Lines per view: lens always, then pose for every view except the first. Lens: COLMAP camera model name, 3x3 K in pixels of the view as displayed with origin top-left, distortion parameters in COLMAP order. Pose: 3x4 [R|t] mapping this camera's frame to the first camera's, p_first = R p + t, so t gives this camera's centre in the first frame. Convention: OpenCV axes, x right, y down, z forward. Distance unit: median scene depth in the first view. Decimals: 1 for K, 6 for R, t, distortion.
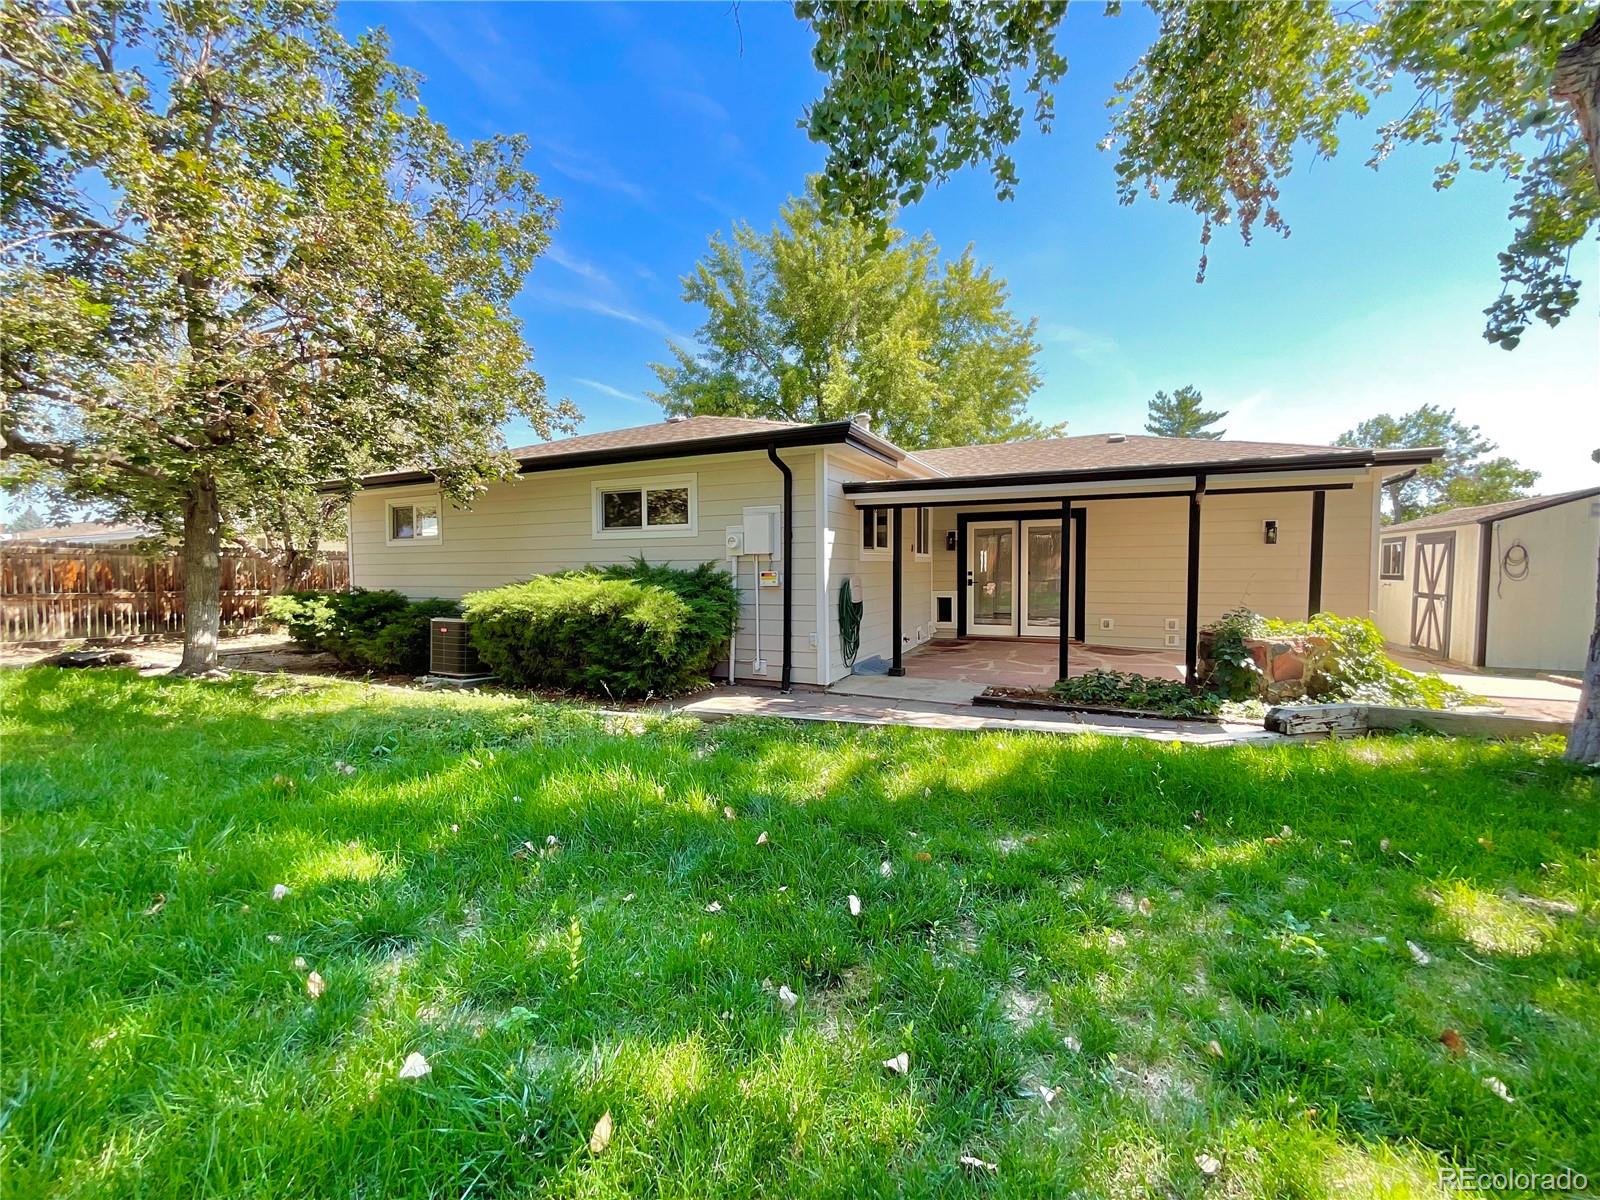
lens RADIAL K [[654.4, 0, 800.0], [0, 654.4, 600.0], [0, 0, 1]] dist [-0.004168, 0.005978]
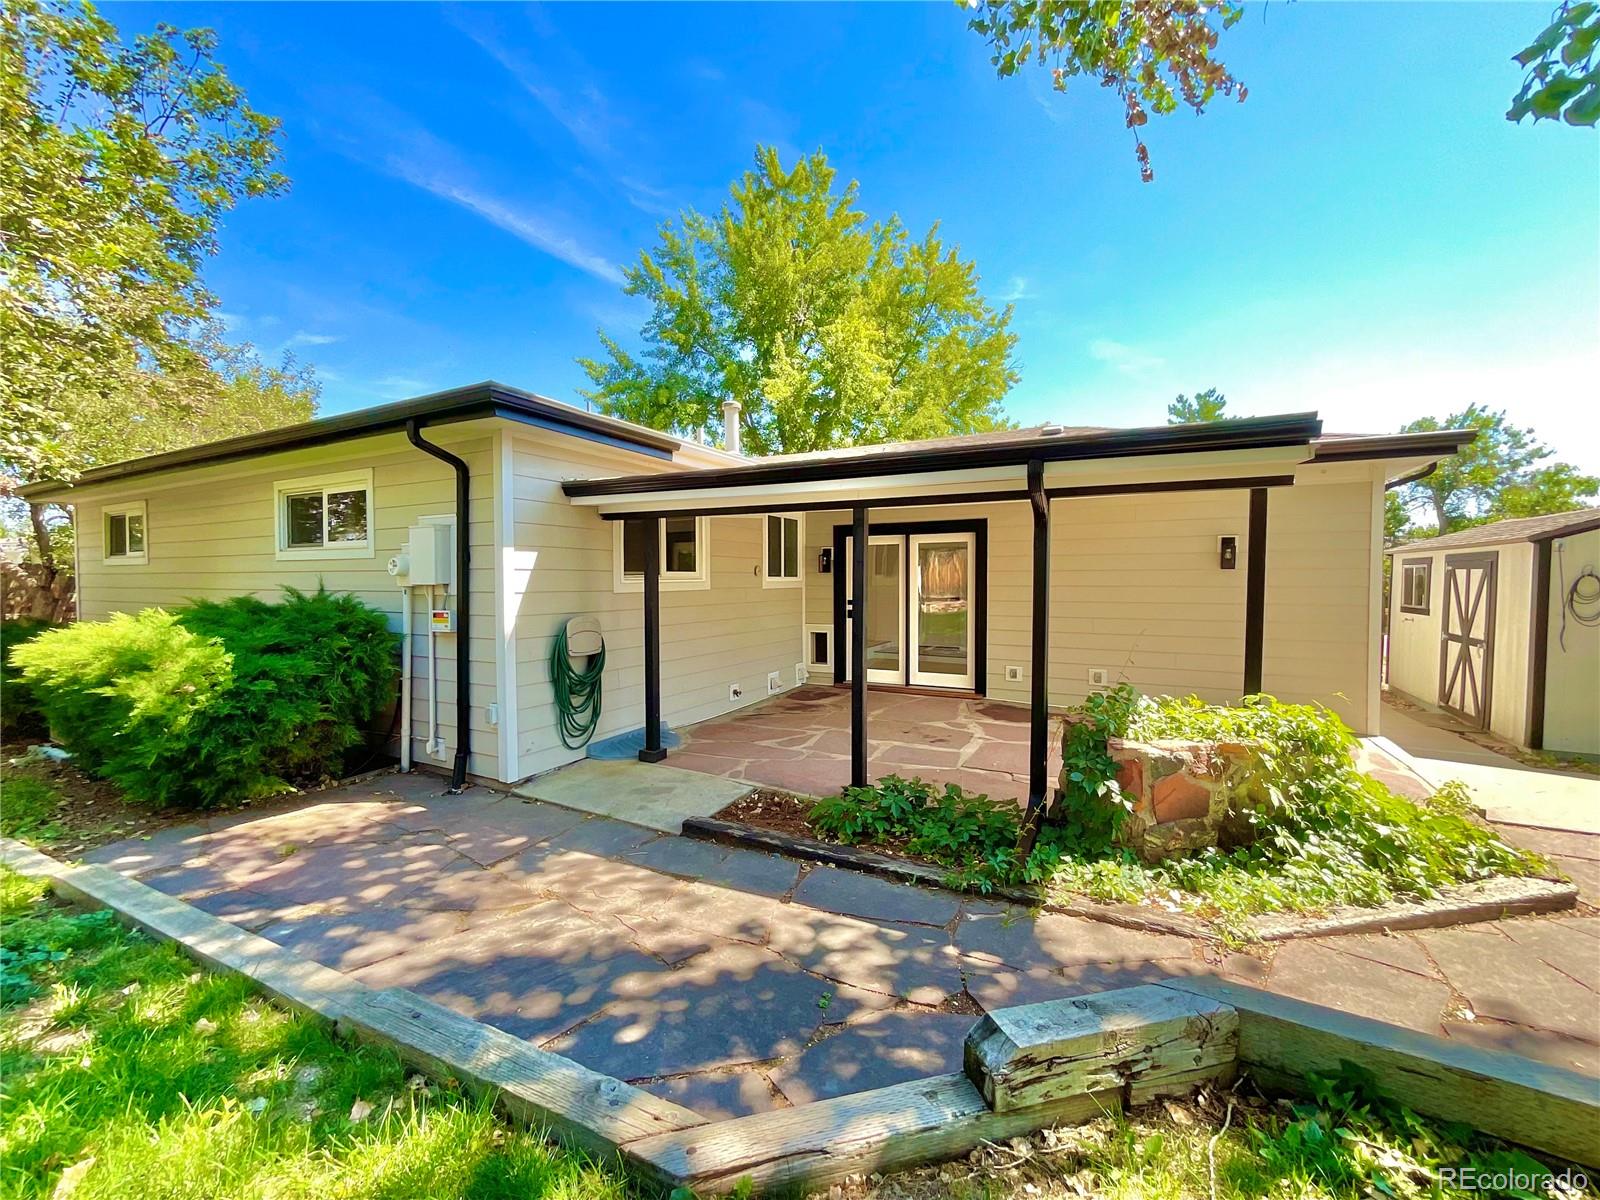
lens RADIAL K [[649.5, 0, 800.0], [0, 649.5, 600.0], [0, 0, 1]] dist [-0.000090, -0.000409]
pose [[0.998905, 0.006747, -0.046302, 0.249271], [-0.007434, 0.999864, -0.014698, -0.033278], [0.046196, 0.015026, 0.998819, 0.236481]]
